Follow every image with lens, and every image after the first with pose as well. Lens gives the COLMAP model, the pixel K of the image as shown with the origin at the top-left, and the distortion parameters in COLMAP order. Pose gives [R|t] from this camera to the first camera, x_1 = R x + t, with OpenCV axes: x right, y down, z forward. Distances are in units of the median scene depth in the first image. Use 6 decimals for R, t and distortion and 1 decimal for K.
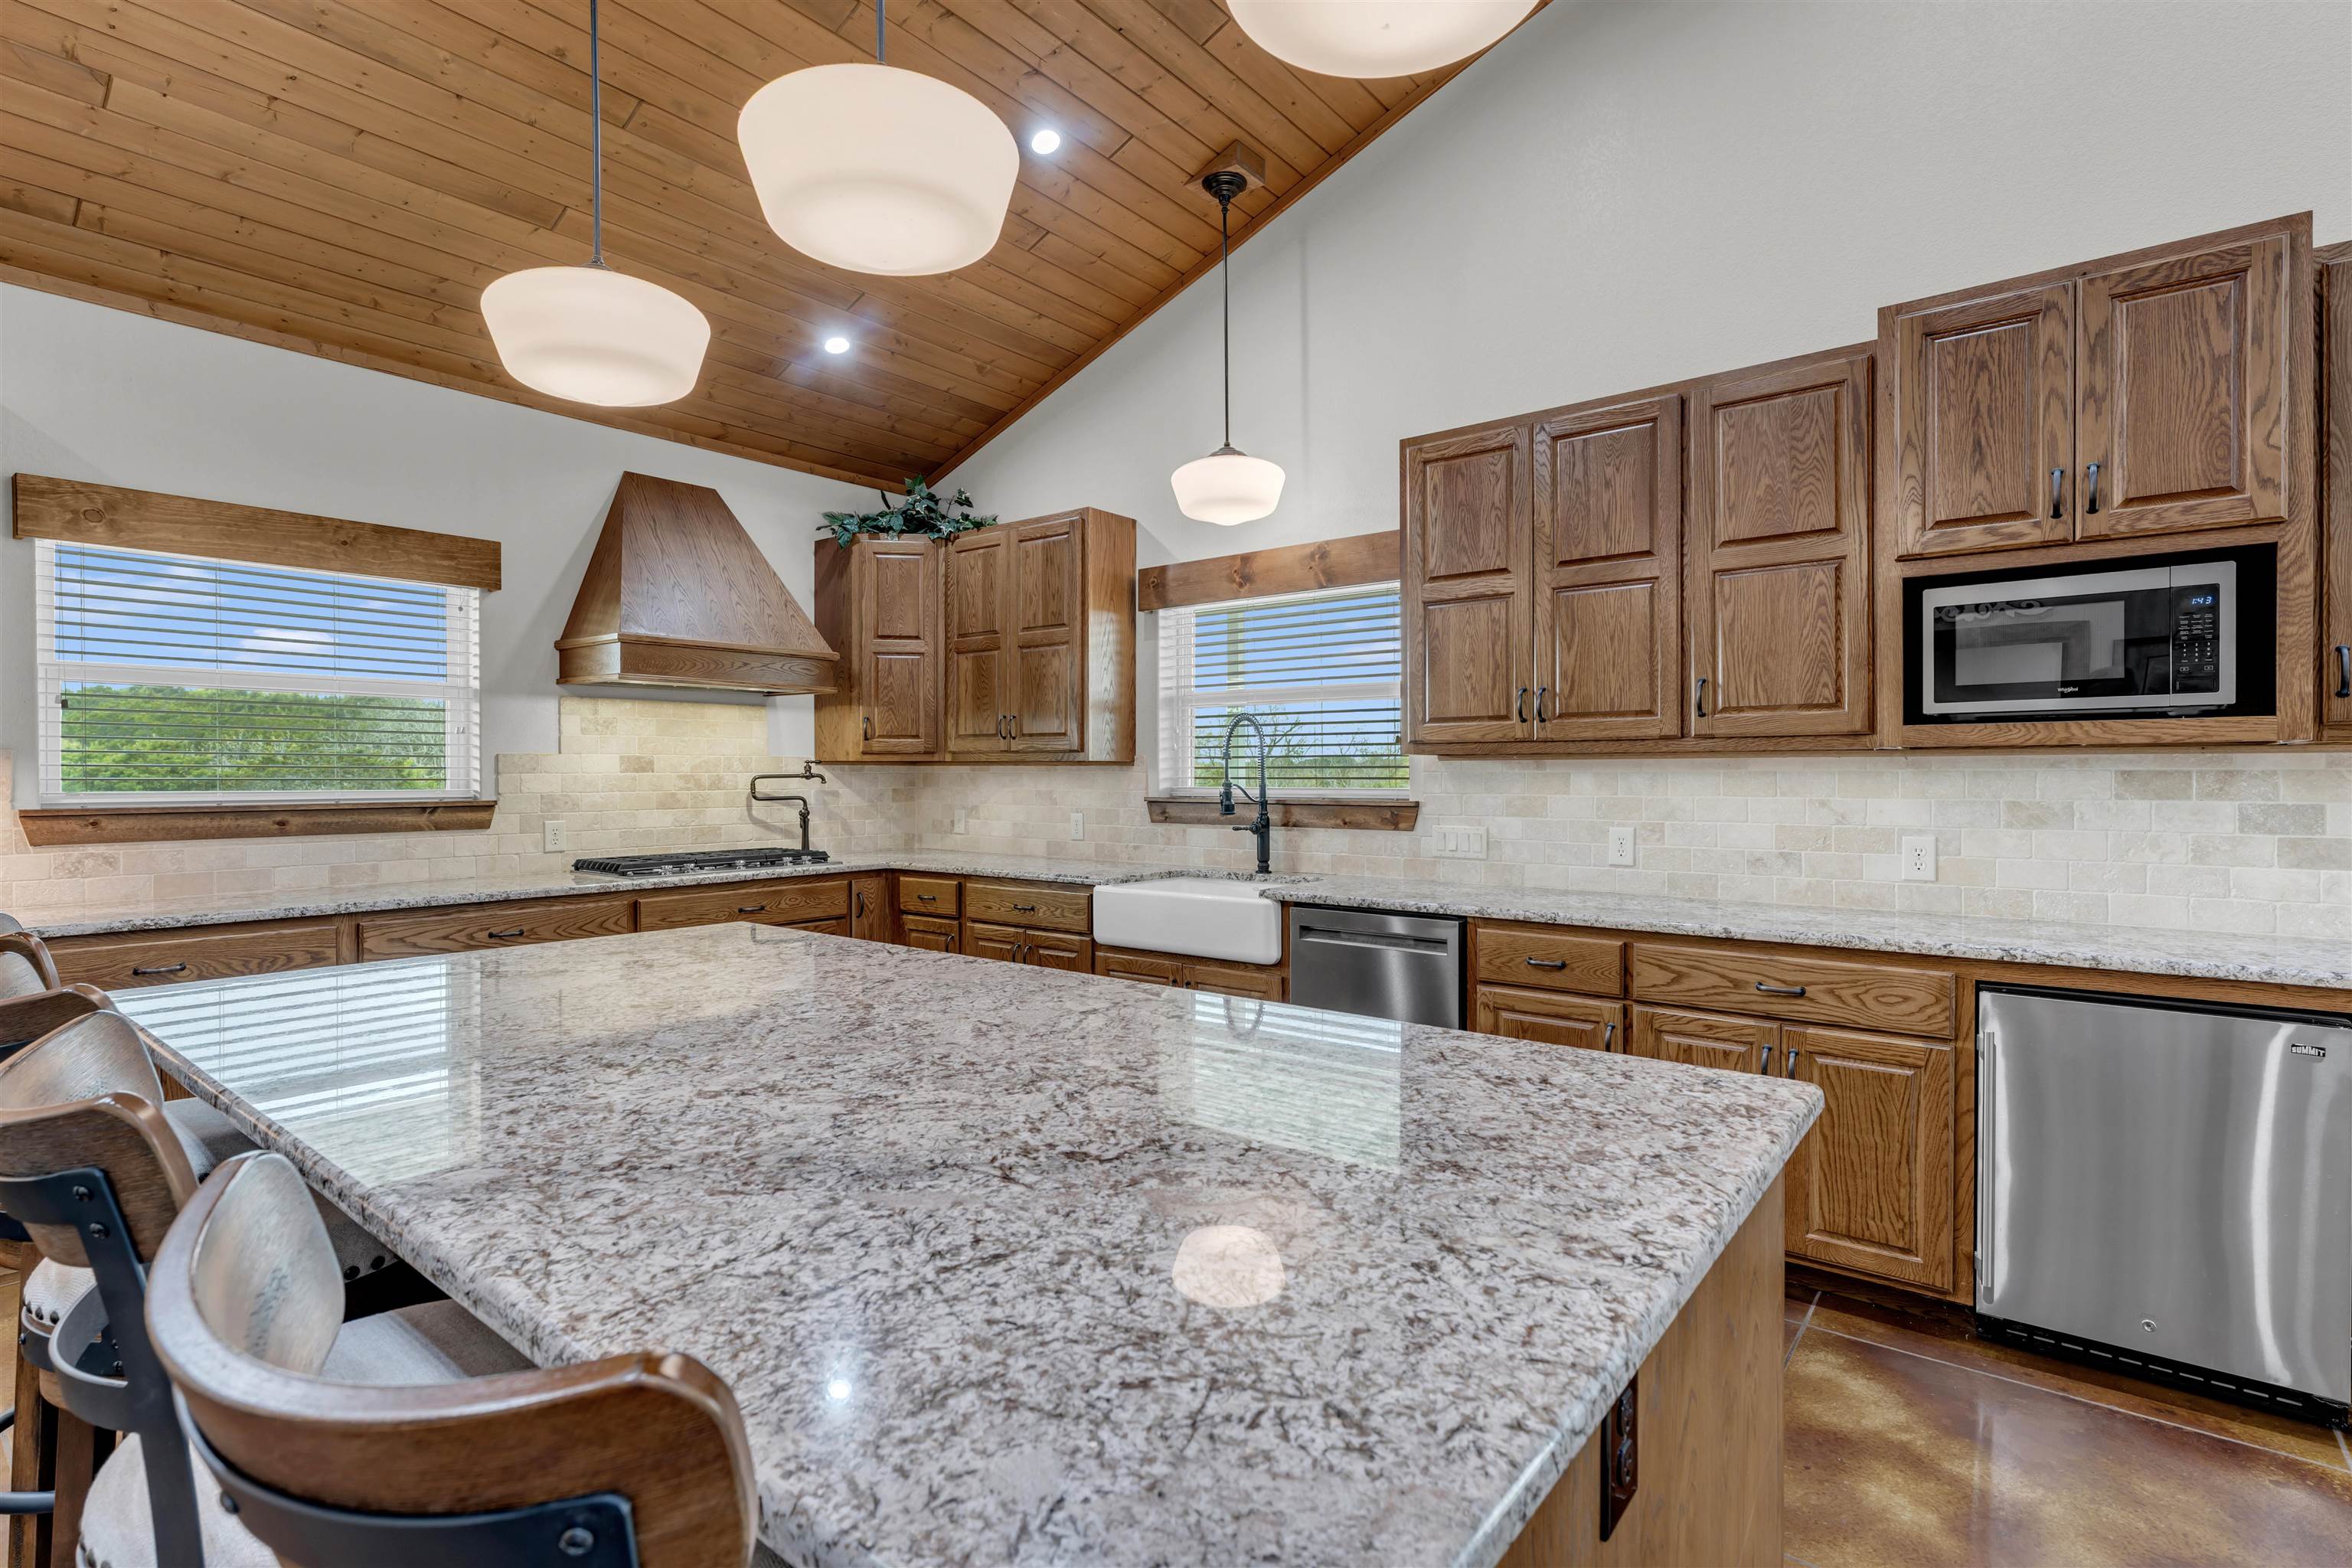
lens RADIAL K [[1151.9, 0, 1124.1], [0, 1151.9, 787.0], [0, 0, 1]] dist [-0.001659, 0.000965]
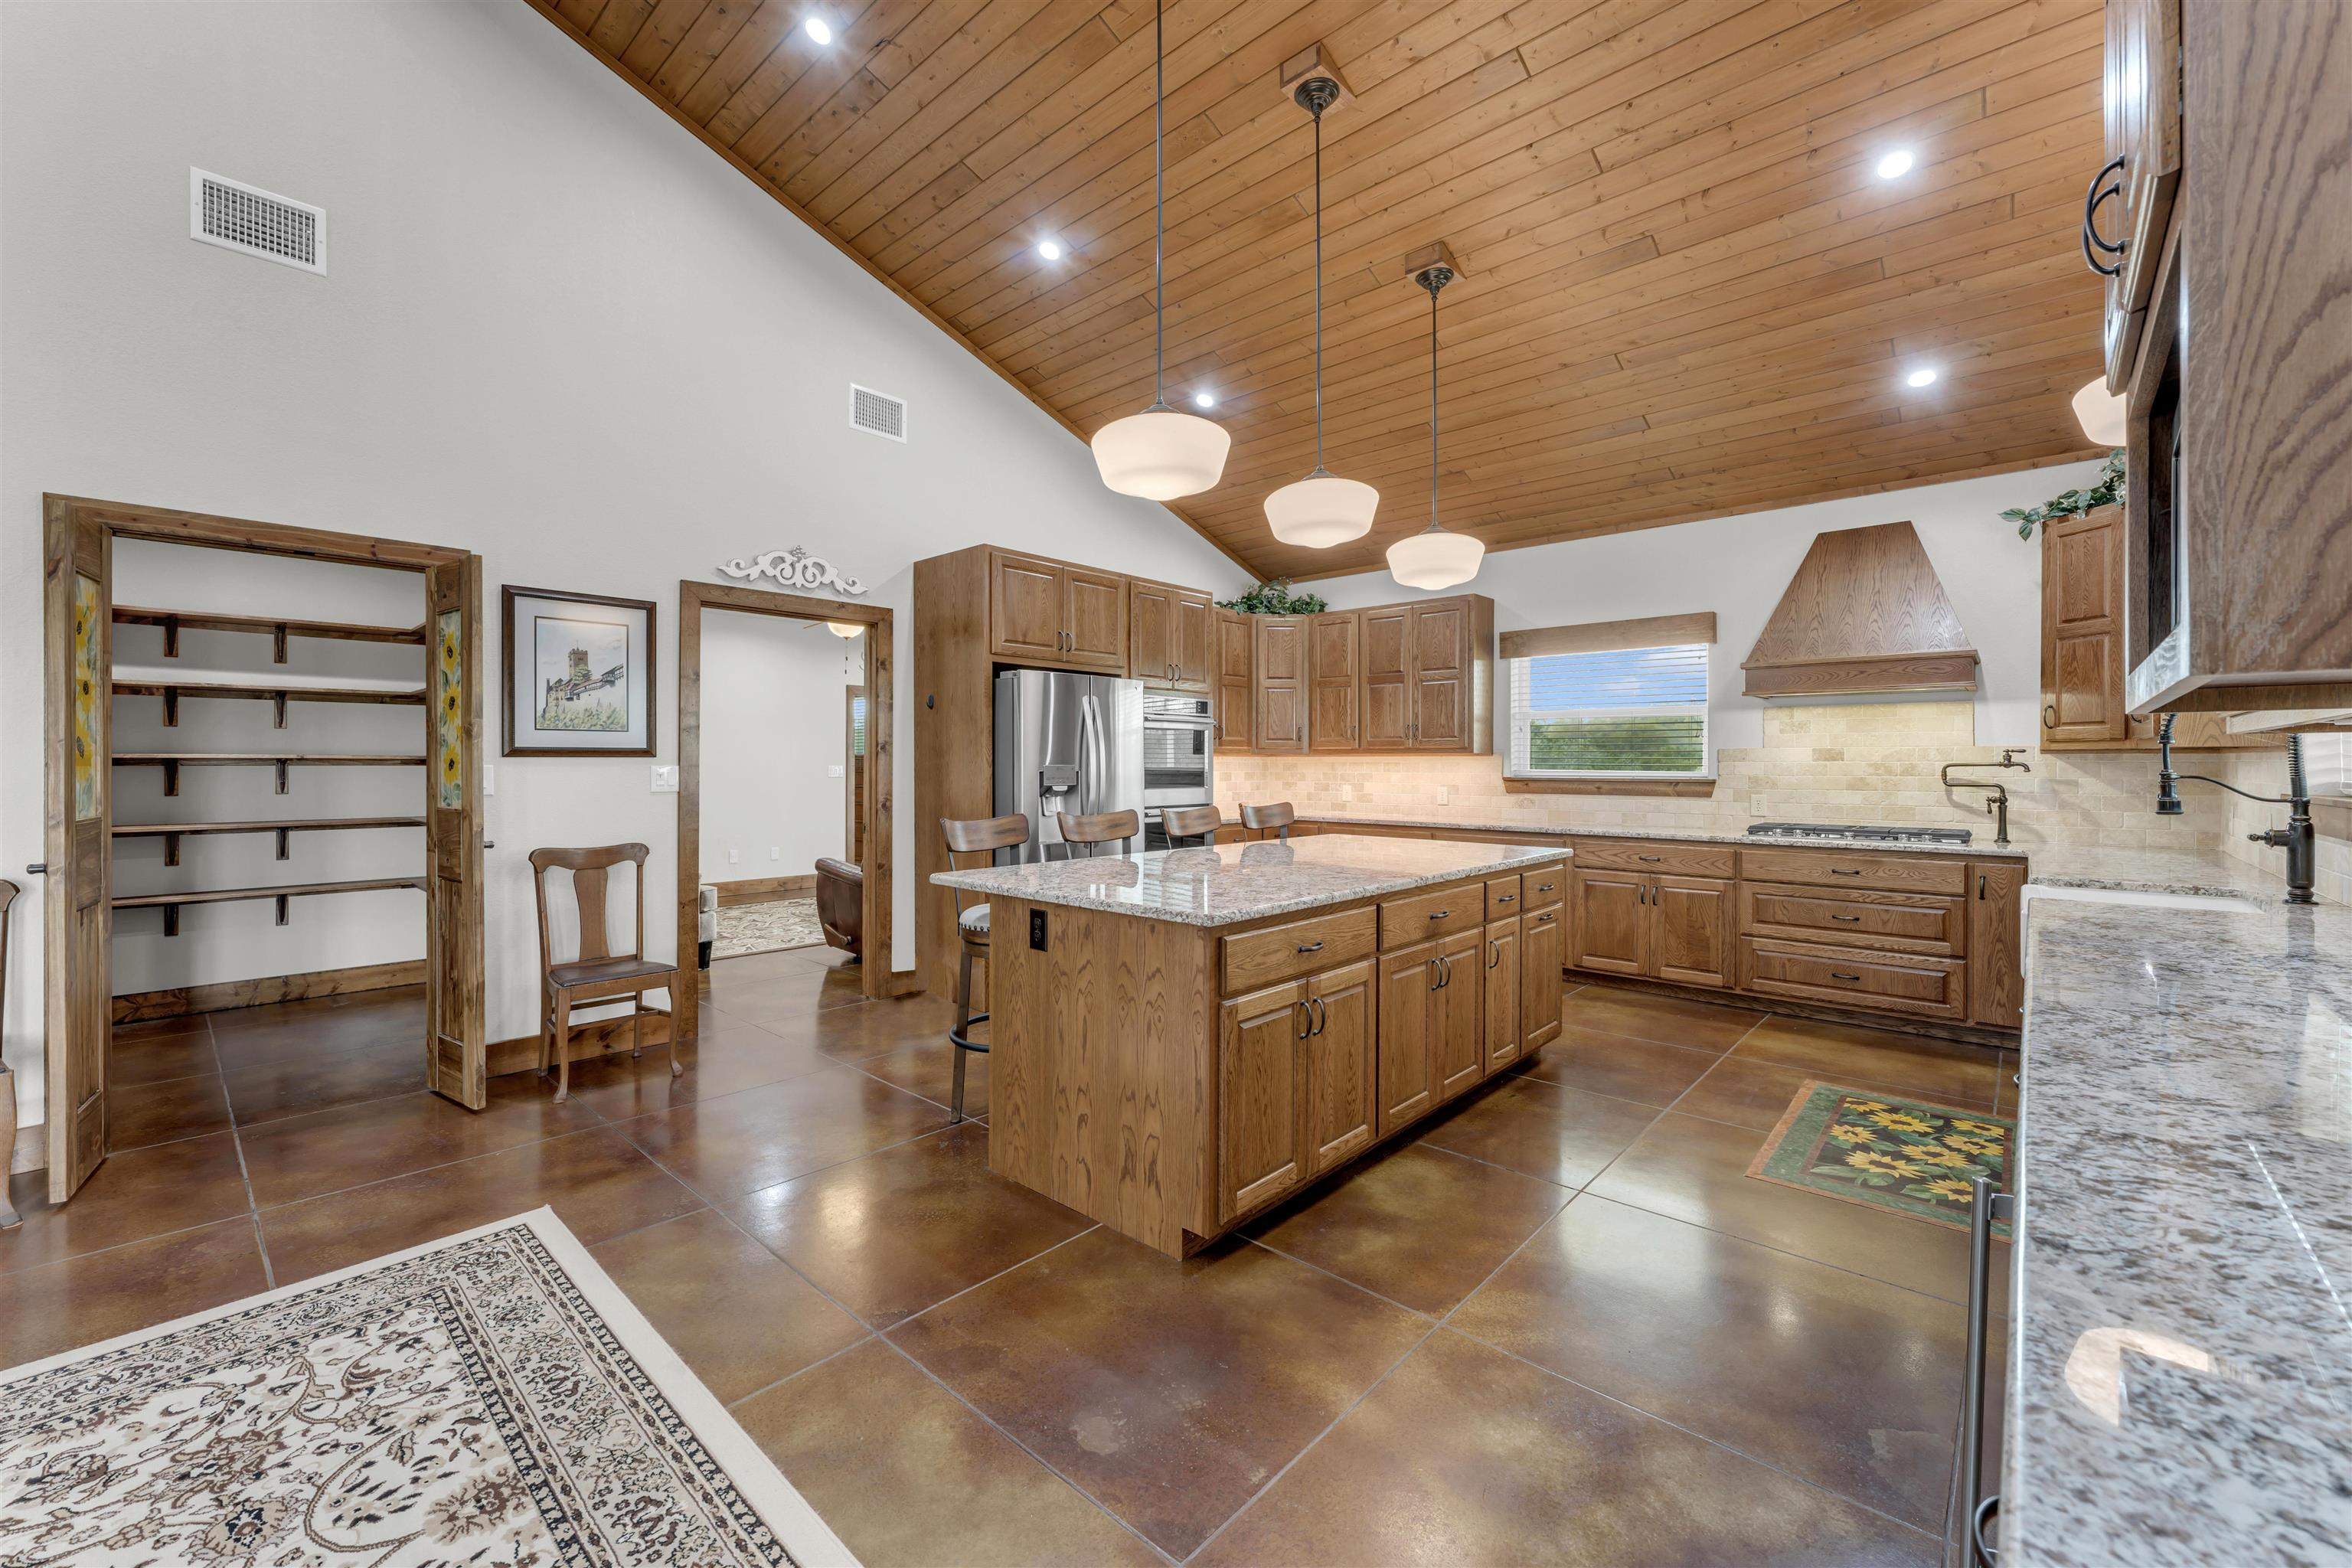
lens RADIAL K [[937.4, 0, 1170.2], [0, 937.4, 774.3], [0, 0, 1]] dist [-0.001098, 0.000115]
pose [[-0.013604, 0.014219, -0.999806, 0.925446], [-0.013439, 0.999806, 0.014402, -0.004605], [0.999817, 0.013632, -0.013411, 0.431264]]
